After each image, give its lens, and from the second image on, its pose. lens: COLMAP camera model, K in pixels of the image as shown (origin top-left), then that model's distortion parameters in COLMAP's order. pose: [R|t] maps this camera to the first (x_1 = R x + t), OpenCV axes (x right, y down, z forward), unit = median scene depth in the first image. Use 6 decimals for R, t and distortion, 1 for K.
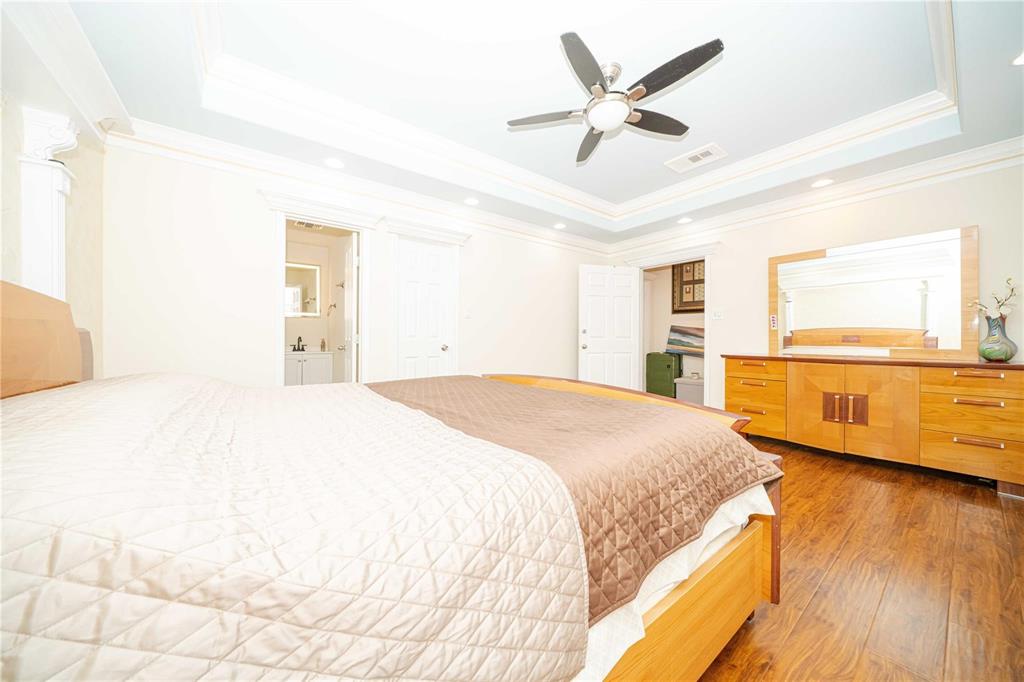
lens RADIAL K [[348.1, 0, 511.8], [0, 348.1, 342.6], [0, 0, 1]] dist [-0.008422, 0.000111]
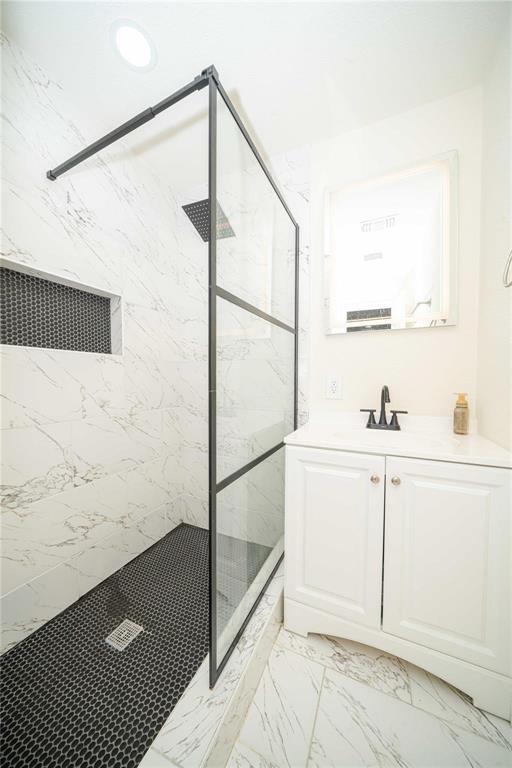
lens RADIAL K [[261.0, 0, 256.1], [0, 261.0, 382.7], [0, 0, 1]] dist [-0.008422, 0.000111]
pose [[0.456328, 0.007686, -0.889779, -0.440101], [-0.003372, 0.999970, 0.006908, -0.022731], [0.889805, -0.000152, 0.456340, 0.767444]]
